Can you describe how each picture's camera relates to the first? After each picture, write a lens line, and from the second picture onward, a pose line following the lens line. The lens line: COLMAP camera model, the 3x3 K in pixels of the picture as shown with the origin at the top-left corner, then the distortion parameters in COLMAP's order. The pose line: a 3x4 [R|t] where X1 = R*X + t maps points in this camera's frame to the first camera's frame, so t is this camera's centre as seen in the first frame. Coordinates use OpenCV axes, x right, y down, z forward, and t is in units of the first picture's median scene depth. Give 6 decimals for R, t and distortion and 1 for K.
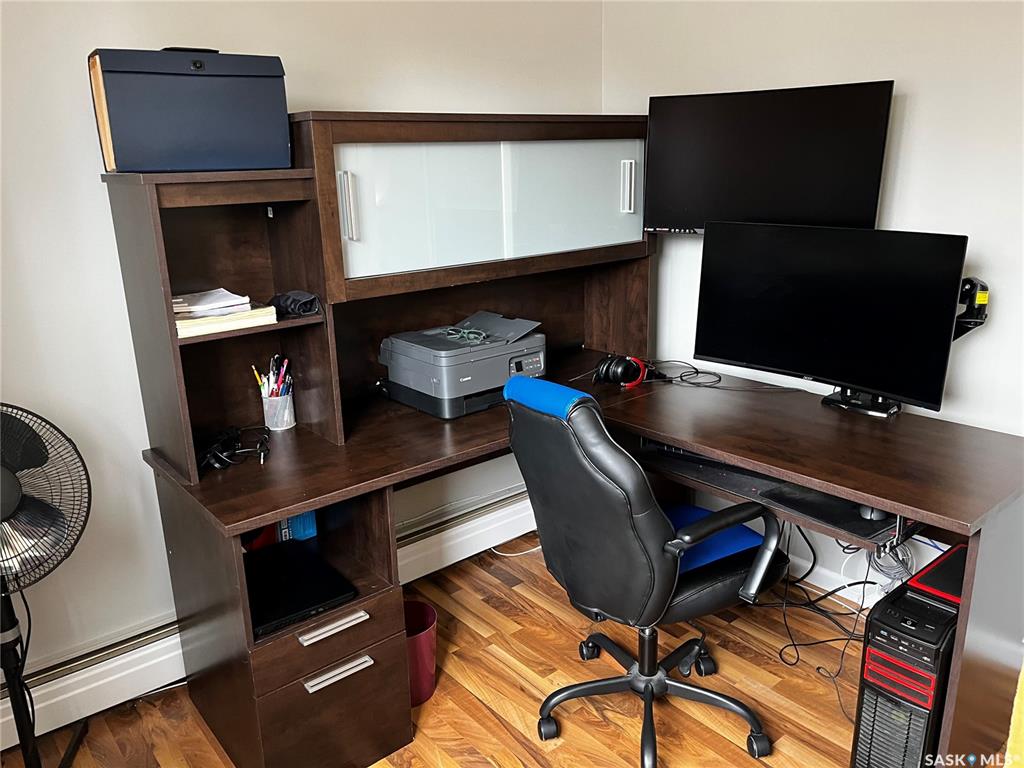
lens RADIAL K [[784.8, 0, 514.0], [0, 784.8, 386.0], [0, 0, 1]] dist [0.053281, -0.069205]
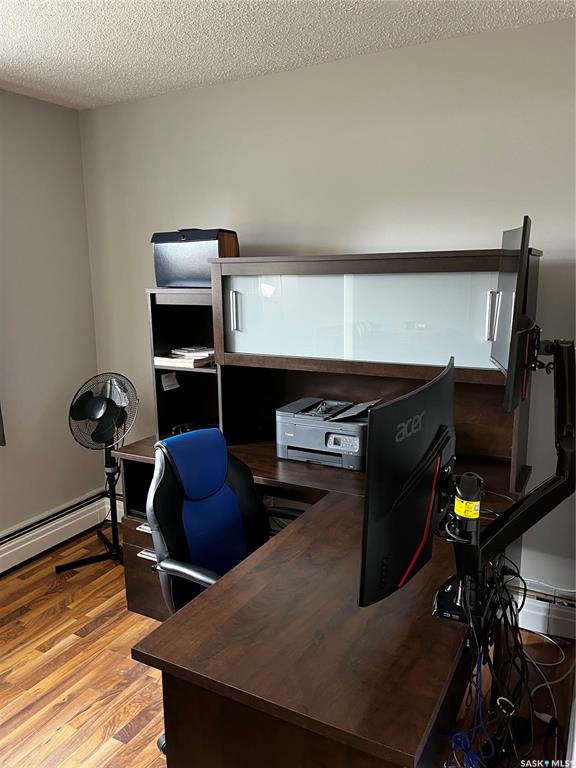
lens RADIAL K [[588.6, 0, 289.2], [0, 588.6, 383.6], [0, 0, 1]] dist [0.053281, -0.069205]
pose [[0.371601, 0.180604, -0.910656, 0.895634], [-0.265462, 0.960612, 0.082188, -0.186149], [0.889631, 0.211203, 0.404908, 0.541293]]
